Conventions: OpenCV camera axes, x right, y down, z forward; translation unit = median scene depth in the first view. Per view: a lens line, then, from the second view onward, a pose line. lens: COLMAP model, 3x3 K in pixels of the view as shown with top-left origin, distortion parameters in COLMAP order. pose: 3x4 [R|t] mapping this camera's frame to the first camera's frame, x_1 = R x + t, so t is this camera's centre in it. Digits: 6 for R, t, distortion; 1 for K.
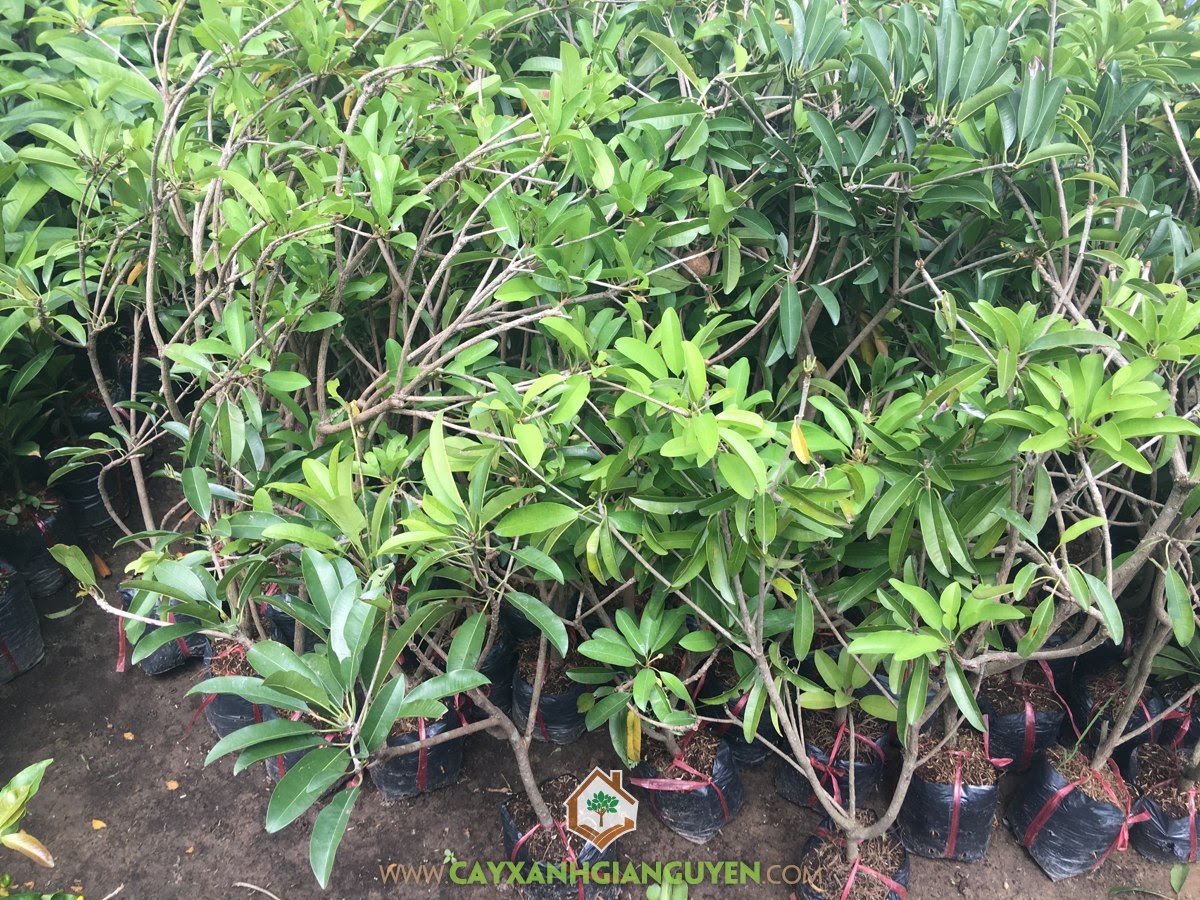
lens RADIAL K [[995.0, 0, 593.0], [0, 995.0, 436.8], [0, 0, 1]] dist [0.097748, -0.176922]
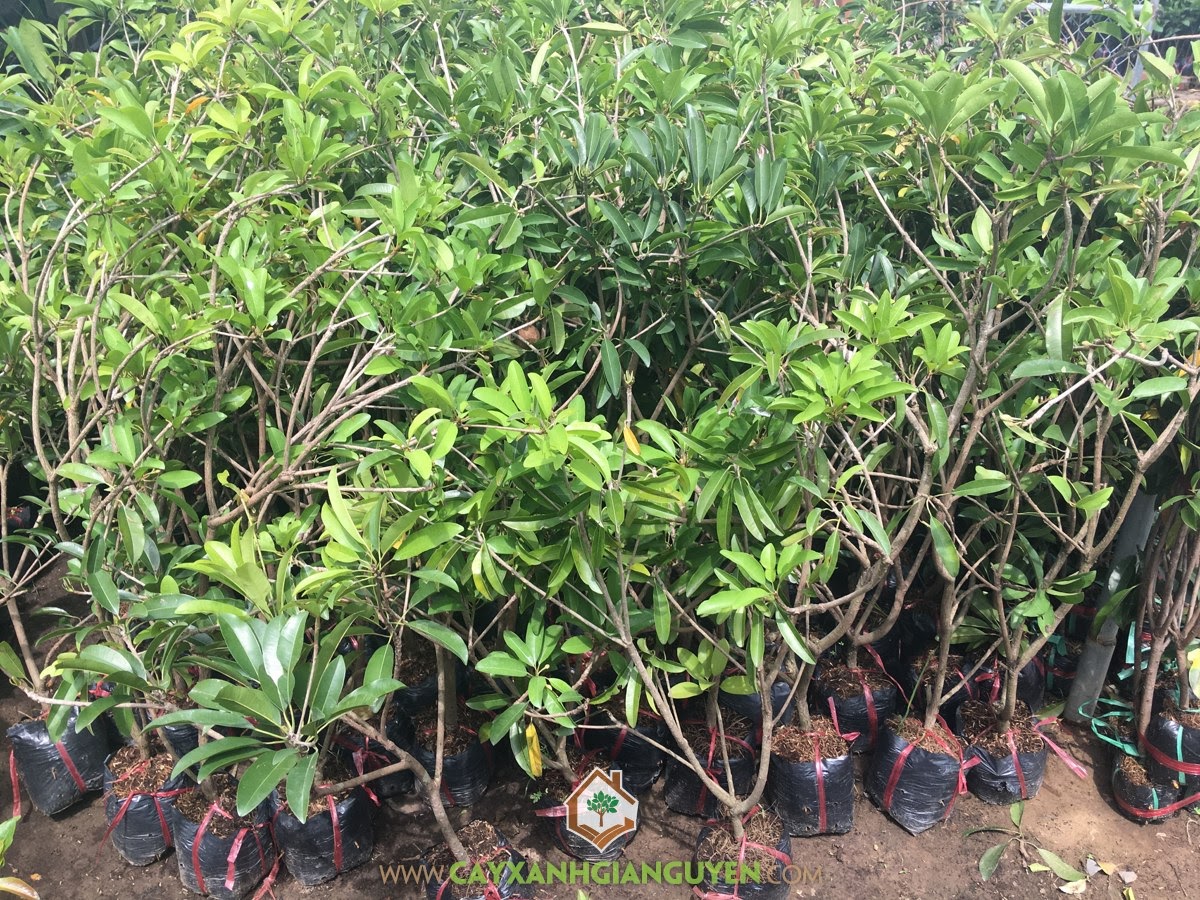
lens RADIAL K [[1028.1, 0, 600.0], [0, 1028.1, 450.0], [0, 0, 1]] dist [0.032407, -0.006797]
pose [[0.976253, -0.133347, 0.170733, -0.043016], [0.154325, 0.981174, -0.116110, 0.124062], [-0.152035, 0.139701, 0.978452, -0.206165]]
